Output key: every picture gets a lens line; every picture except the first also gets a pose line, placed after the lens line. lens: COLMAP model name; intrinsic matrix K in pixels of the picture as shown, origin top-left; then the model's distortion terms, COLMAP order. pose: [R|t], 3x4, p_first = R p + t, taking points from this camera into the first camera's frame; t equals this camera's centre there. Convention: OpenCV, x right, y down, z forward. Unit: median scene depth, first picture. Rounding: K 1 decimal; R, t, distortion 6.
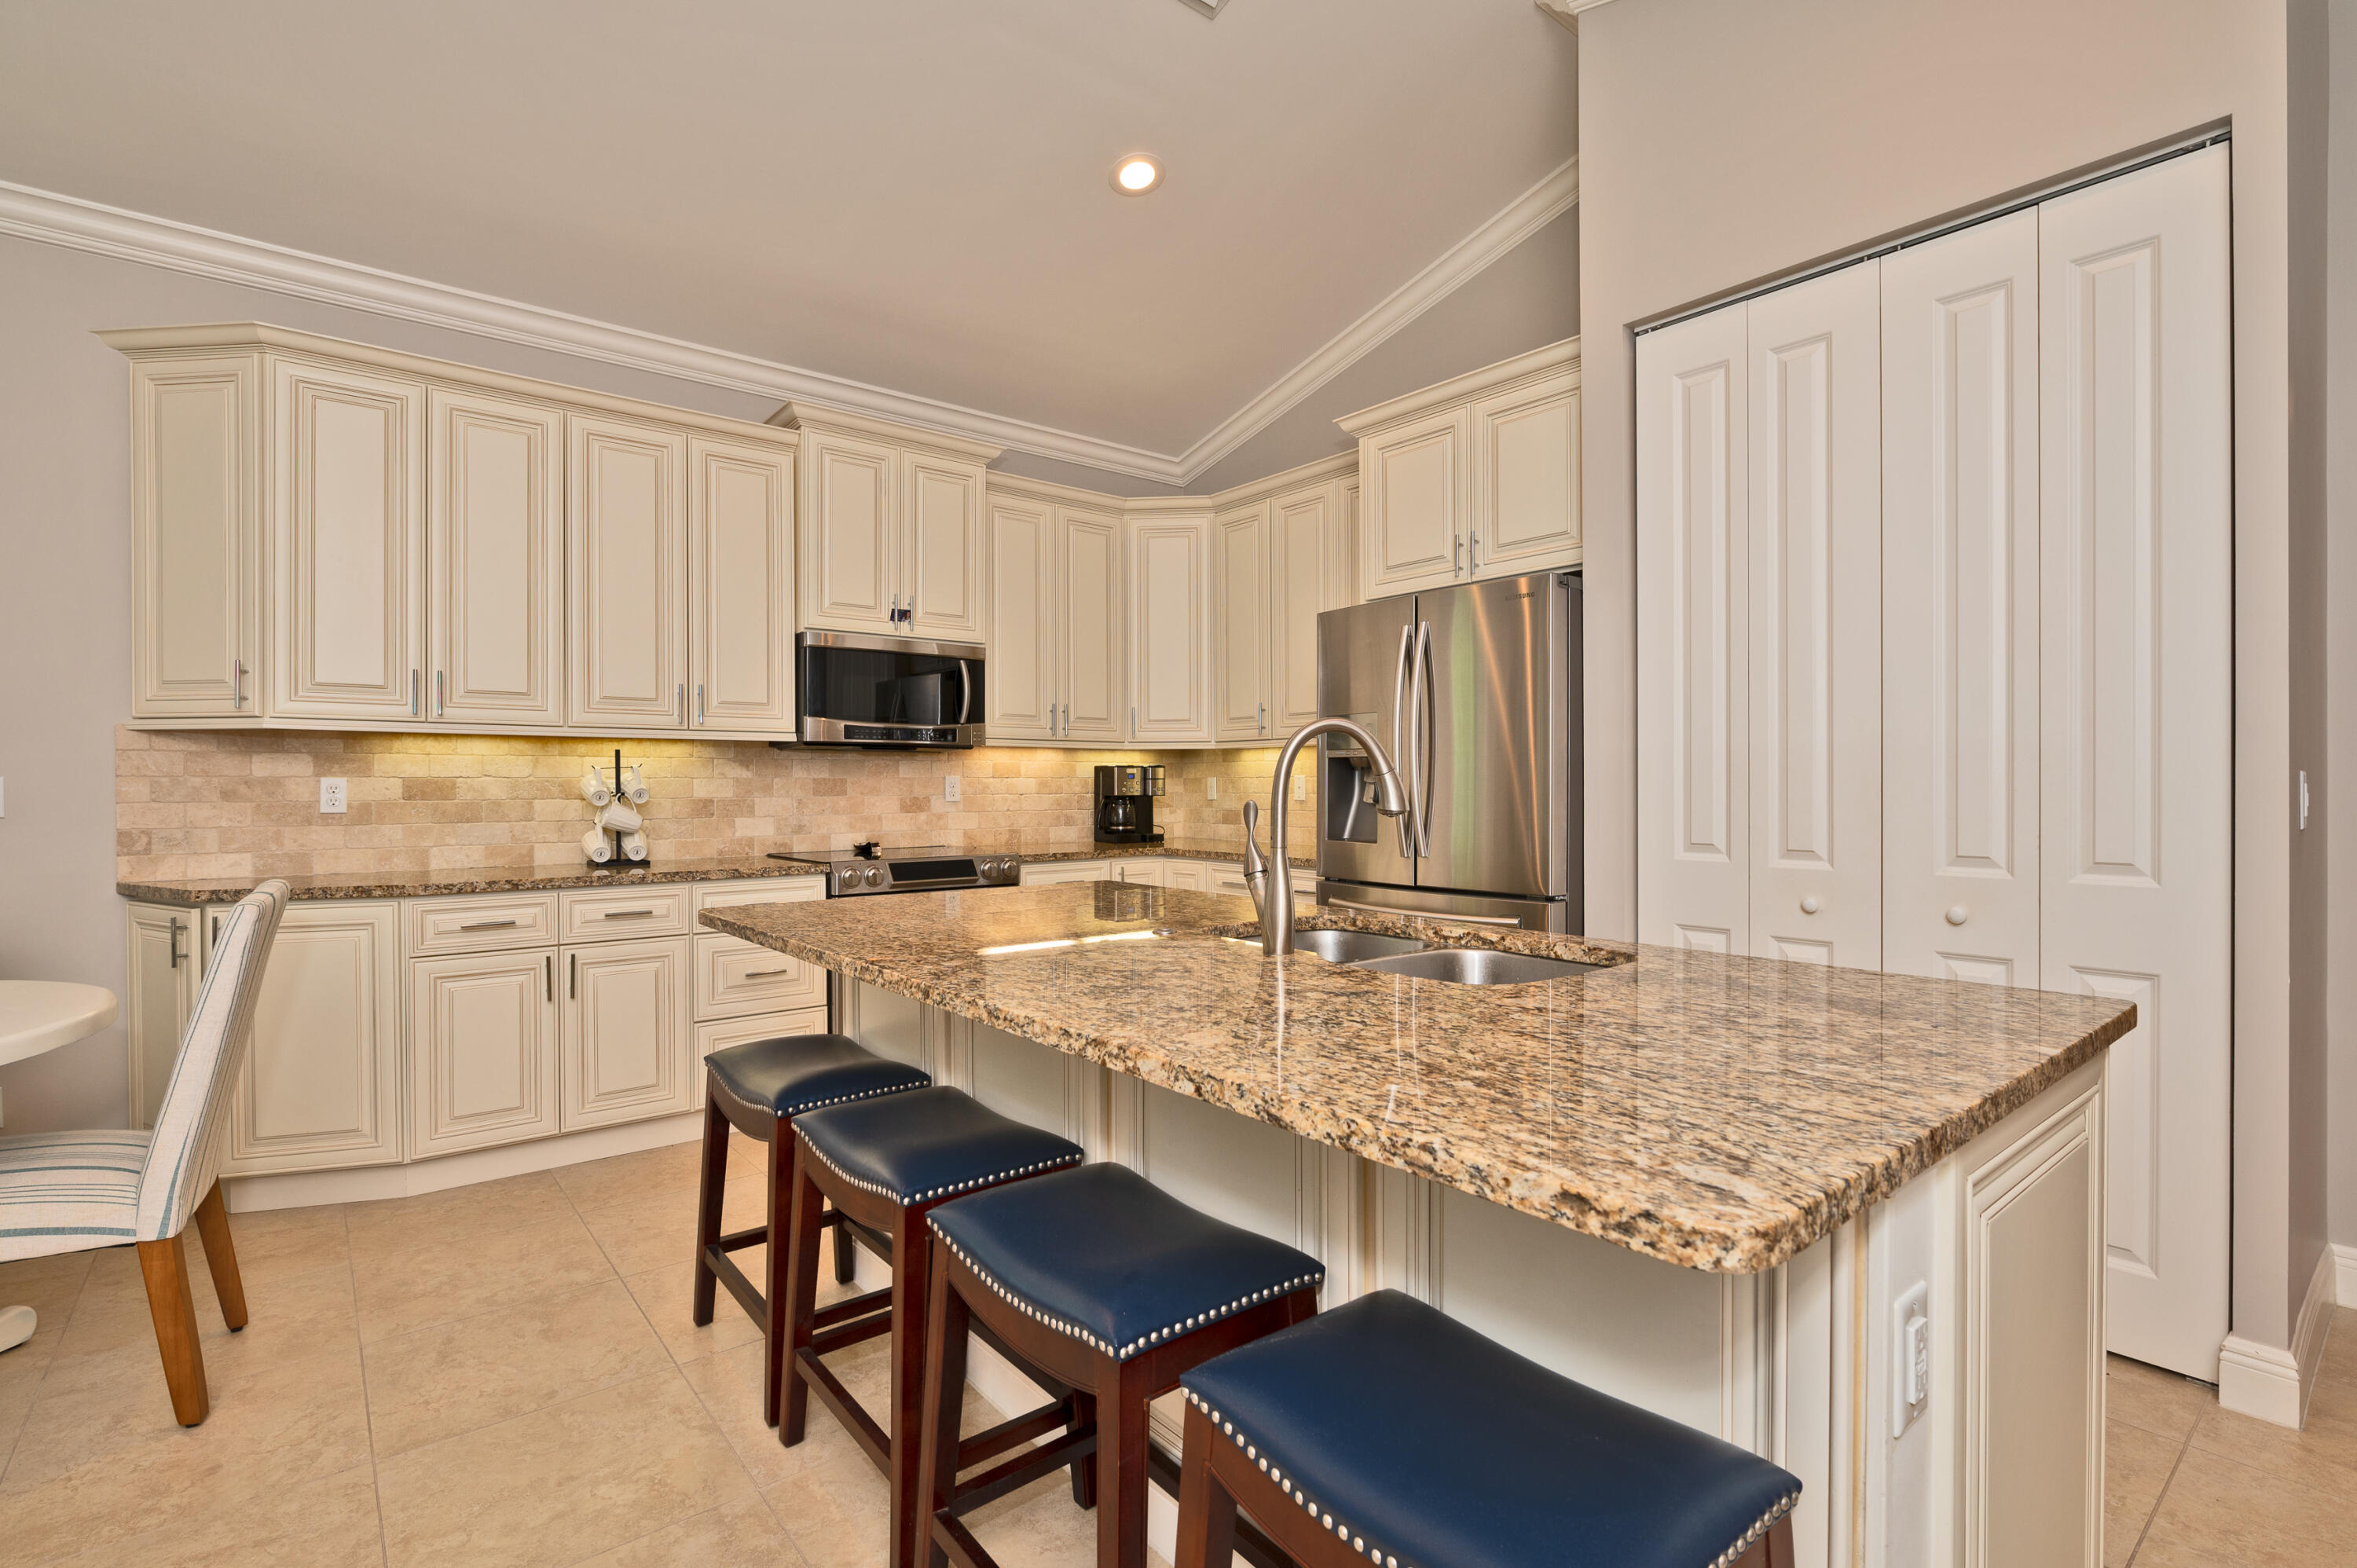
lens RADIAL K [[1079.8, 0, 1176.9], [0, 1079.8, 789.1], [0, 0, 1]] dist [-0.003807, -0.001700]
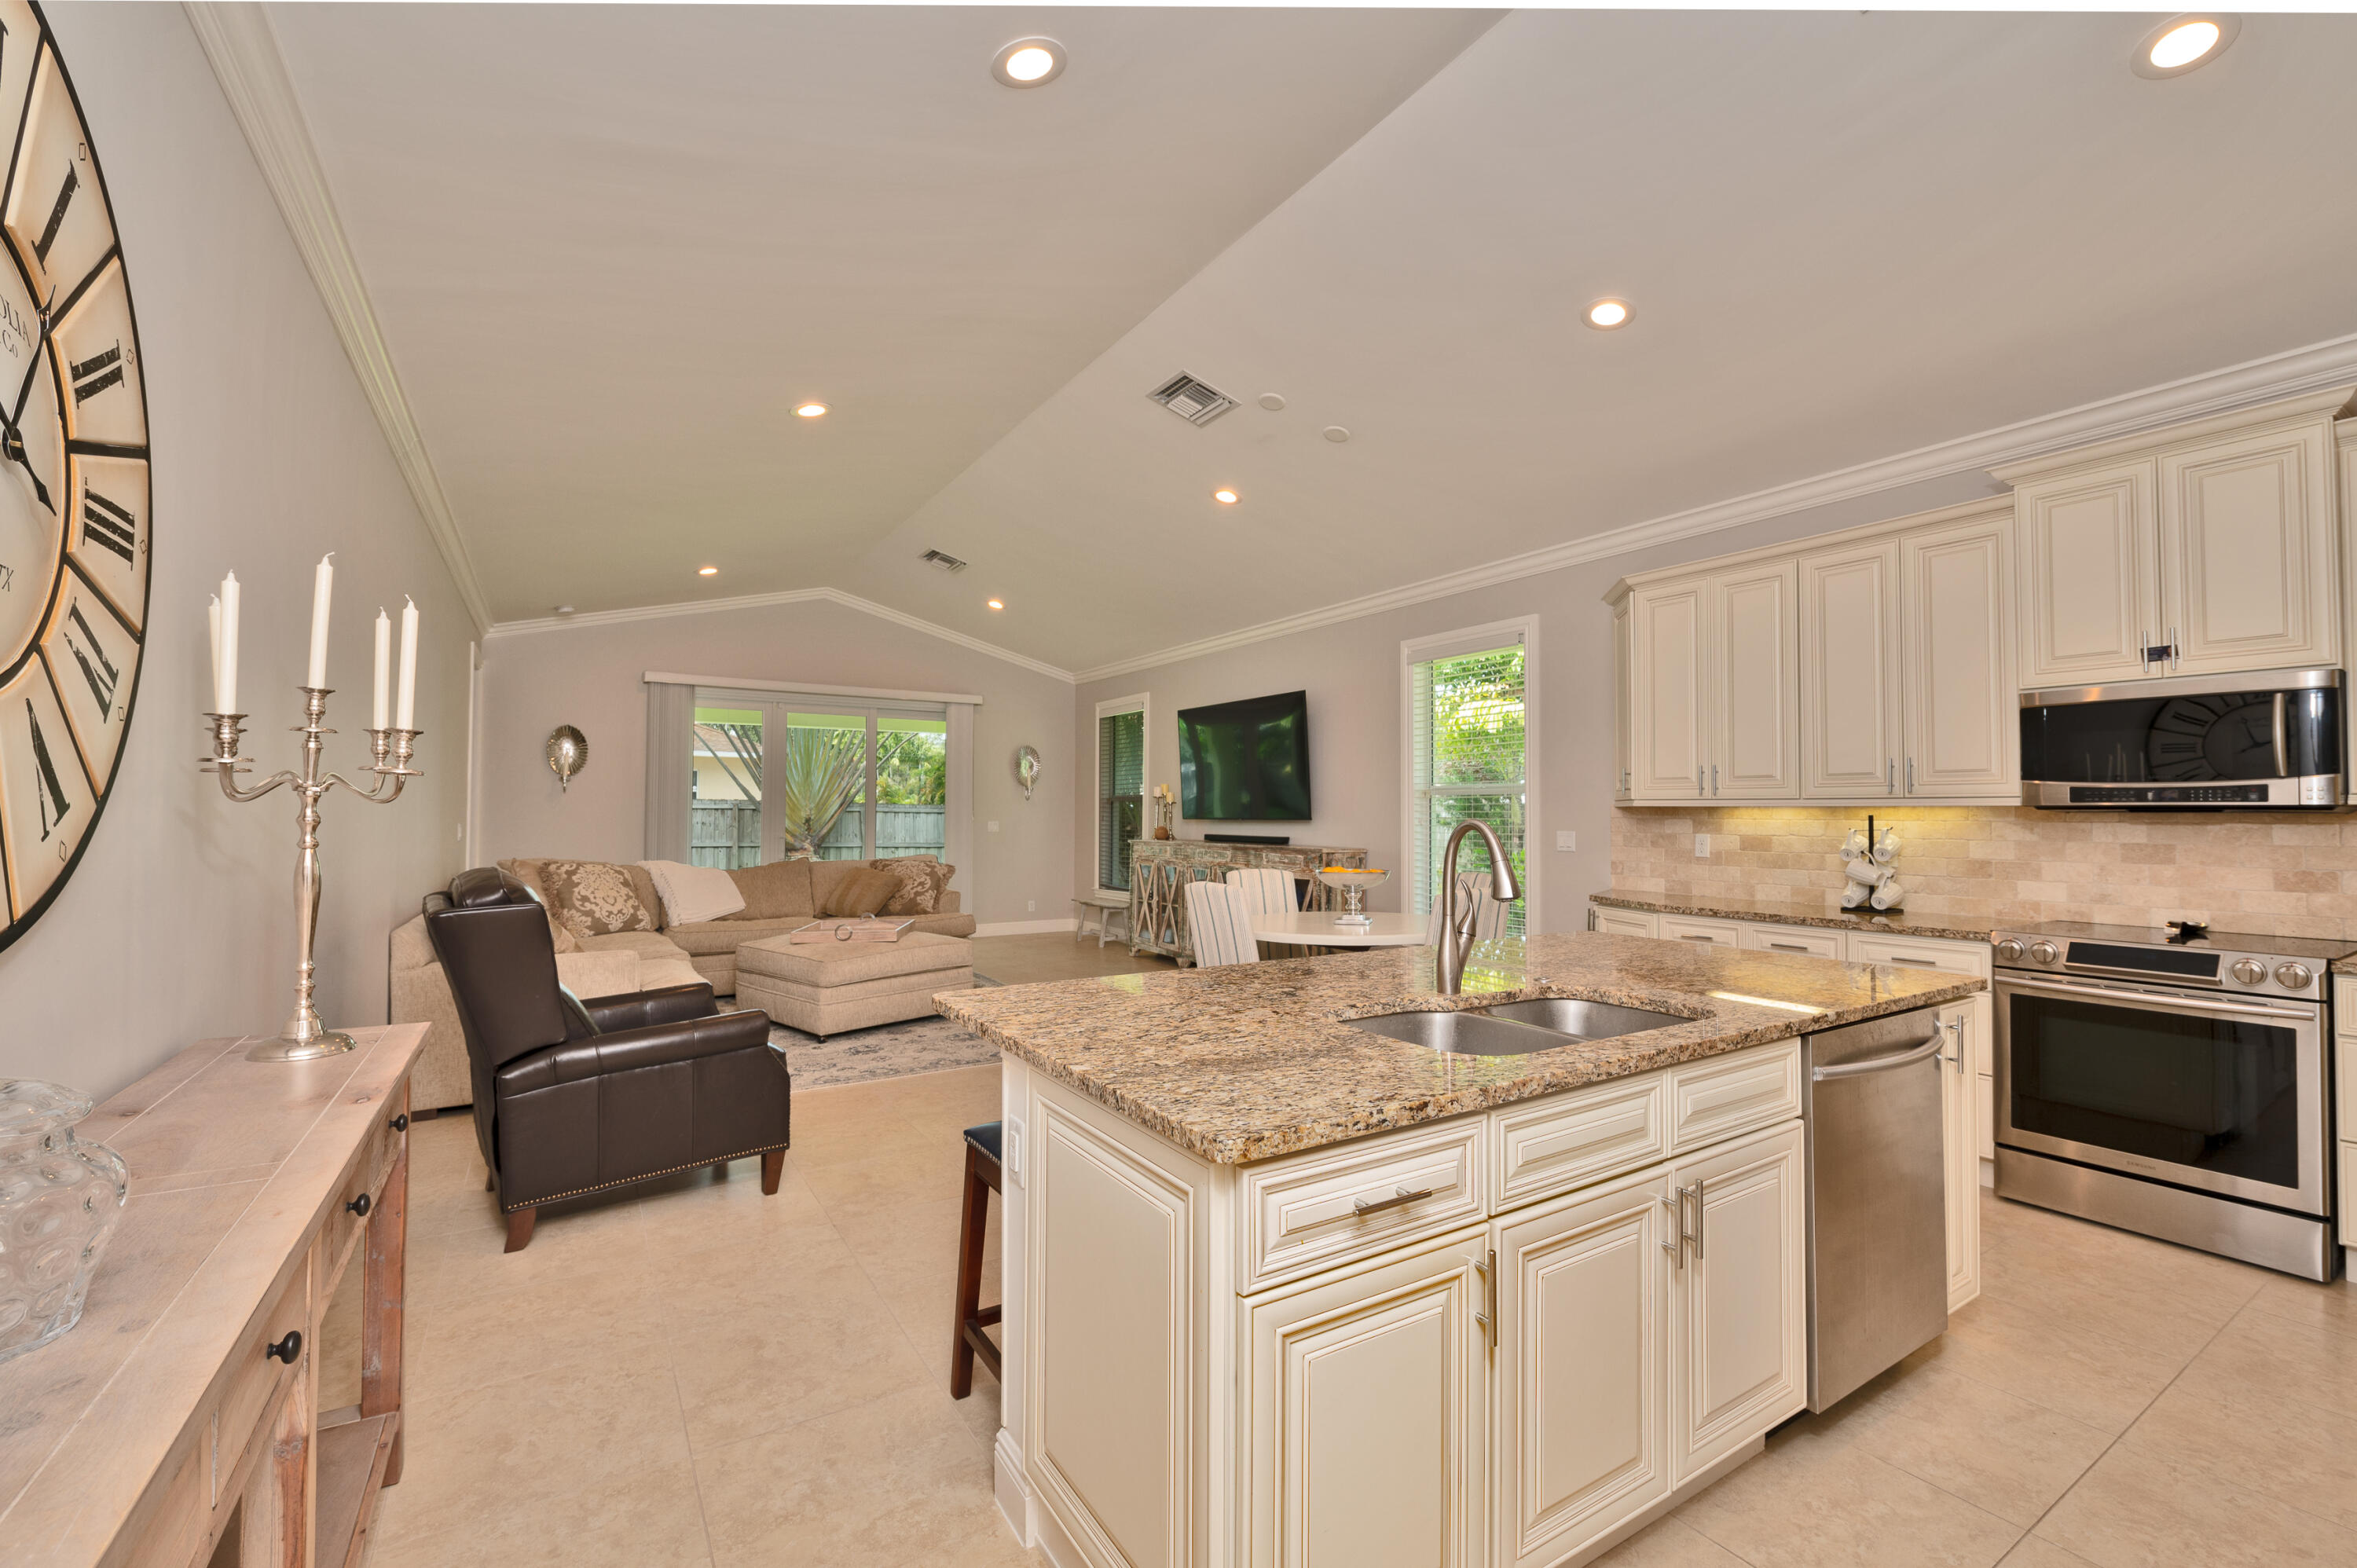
lens RADIAL K [[968.7, 0, 1174.3], [0, 968.7, 784.1], [0, 0, 1]] dist [-0.006460, -0.001695]
pose [[-0.105341, -0.027158, -0.994065, 0.622382], [-0.009158, 0.999611, -0.026339, -0.035466], [0.994394, 0.006329, -0.105549, 0.344325]]
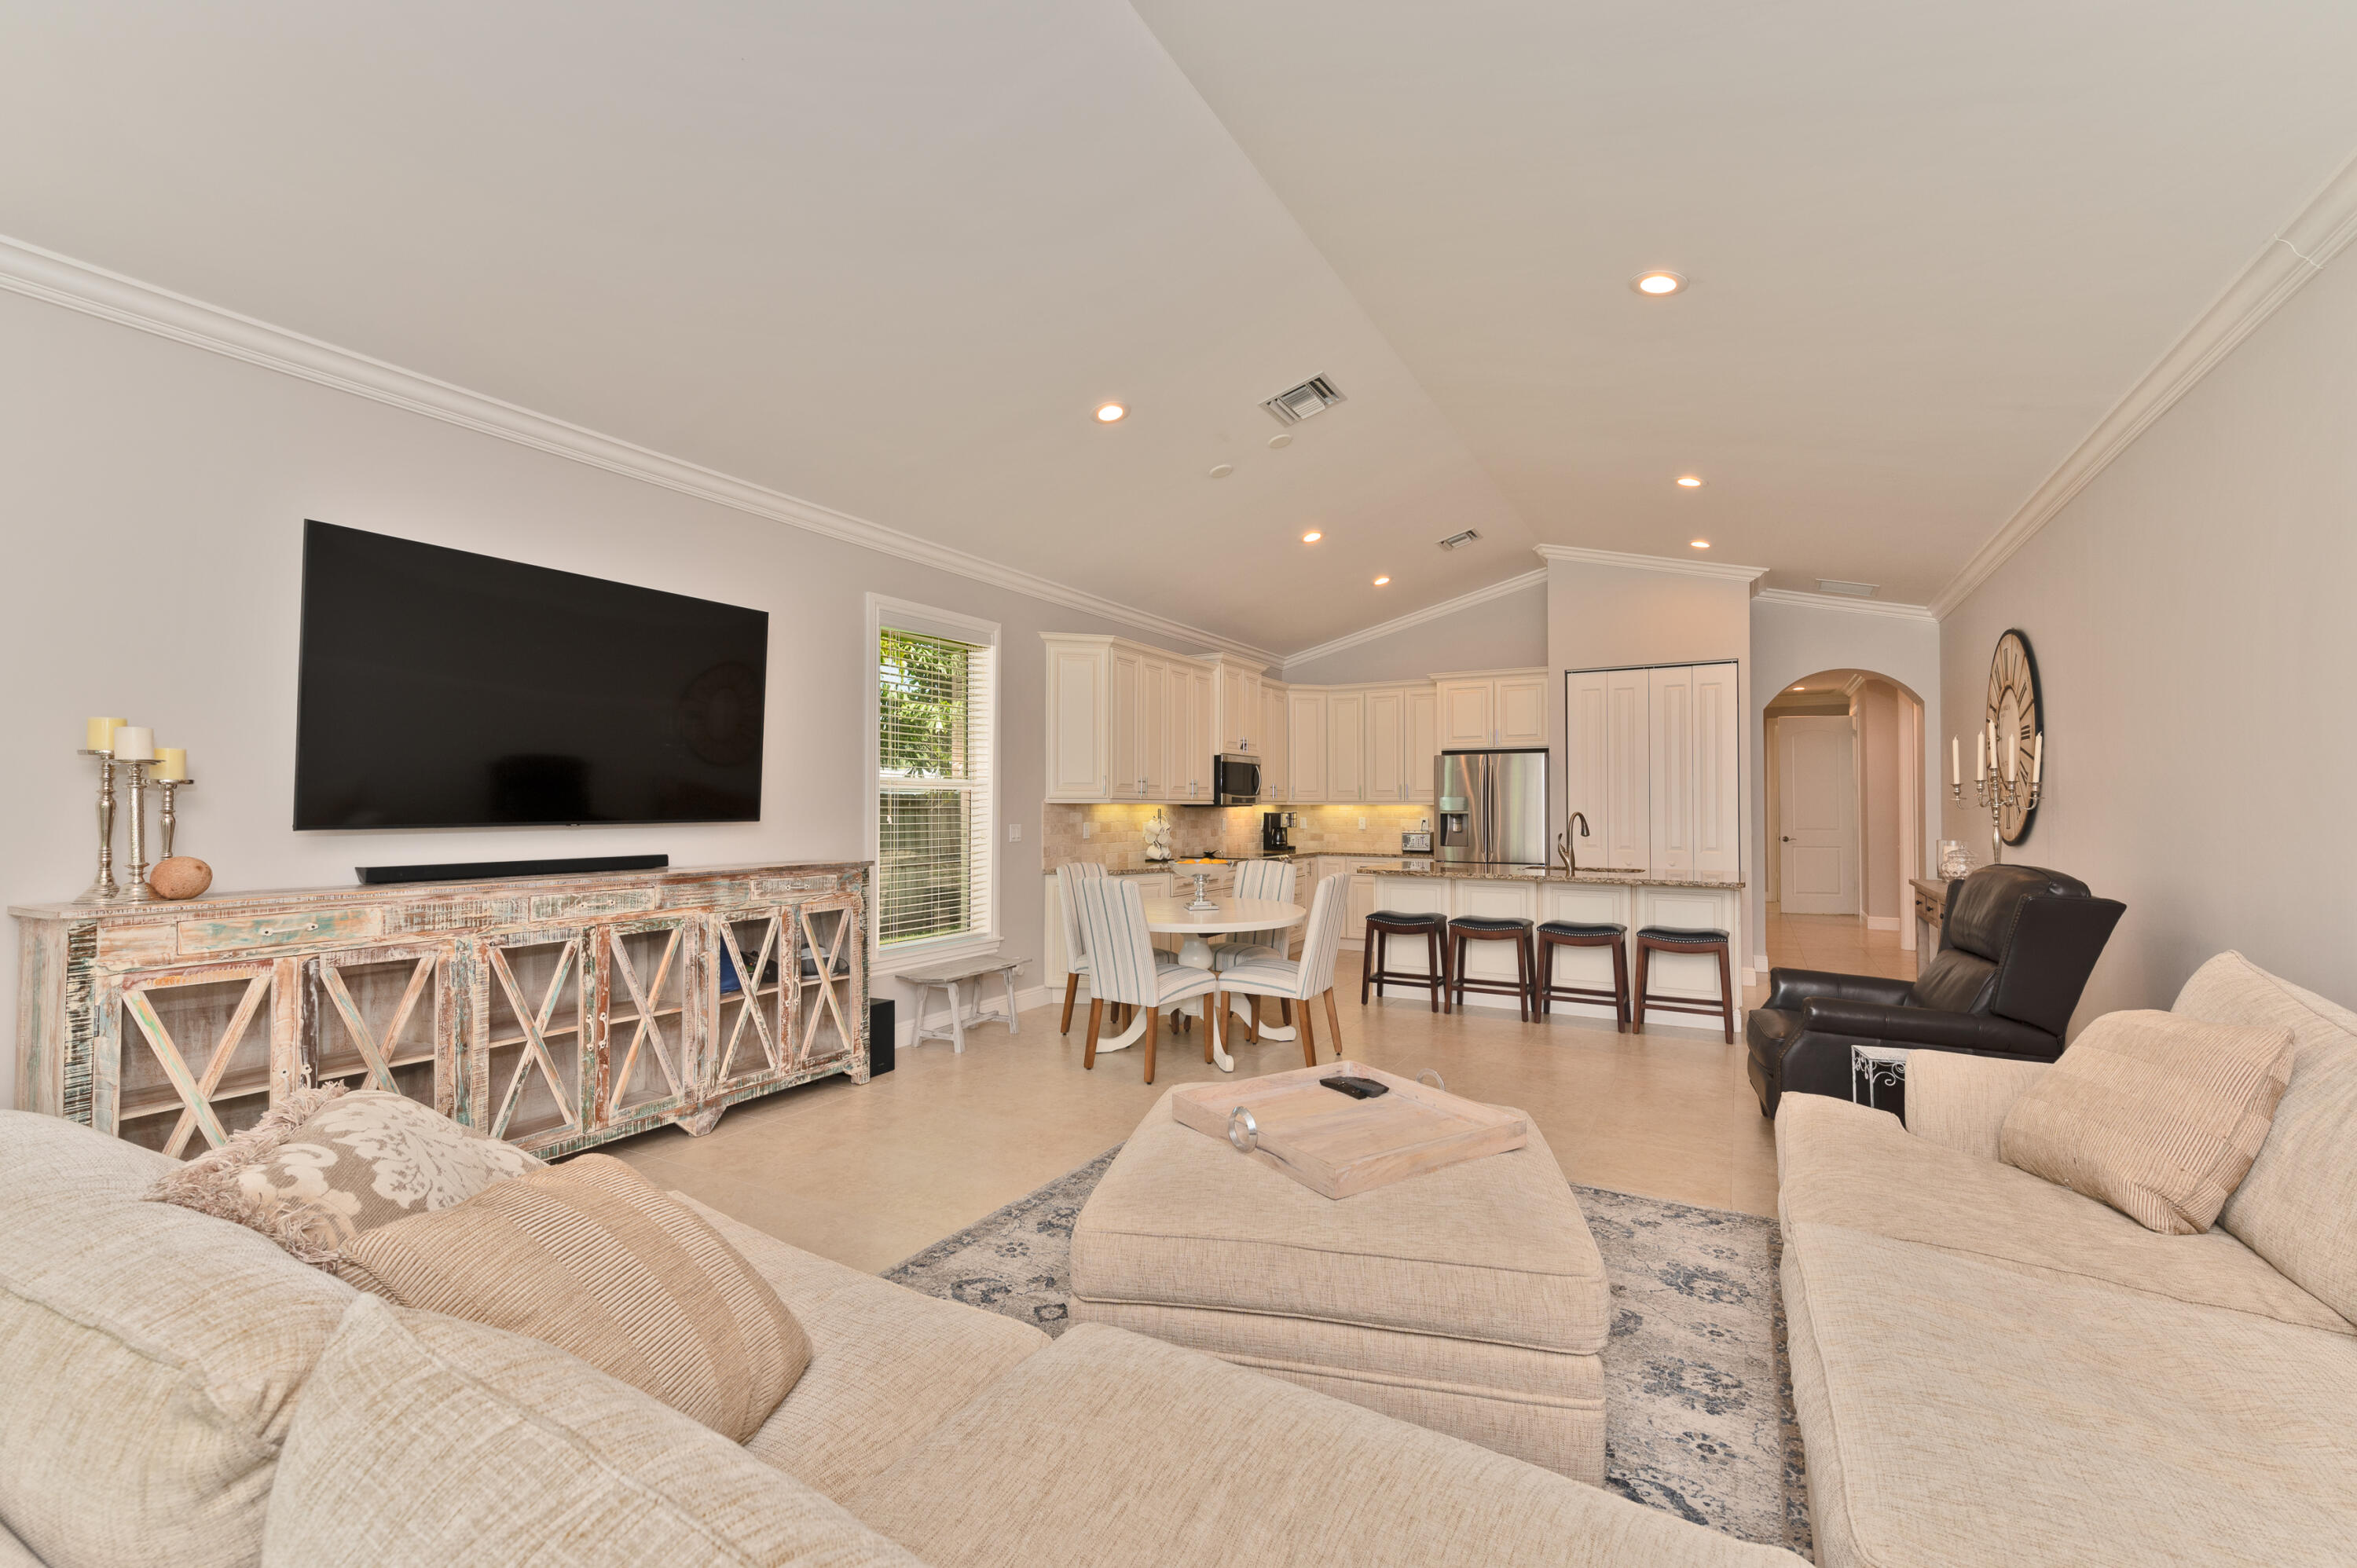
lens RADIAL K [[968.7, 0, 1180.4], [0, 968.7, 787.2], [0, 0, 1]] dist [-0.006460, -0.001695]
pose [[0.943482, 0.008950, 0.331303, -1.108624], [-0.001298, 0.999727, -0.023312, -0.034901], [-0.331421, 0.021565, 0.943236, -0.867970]]
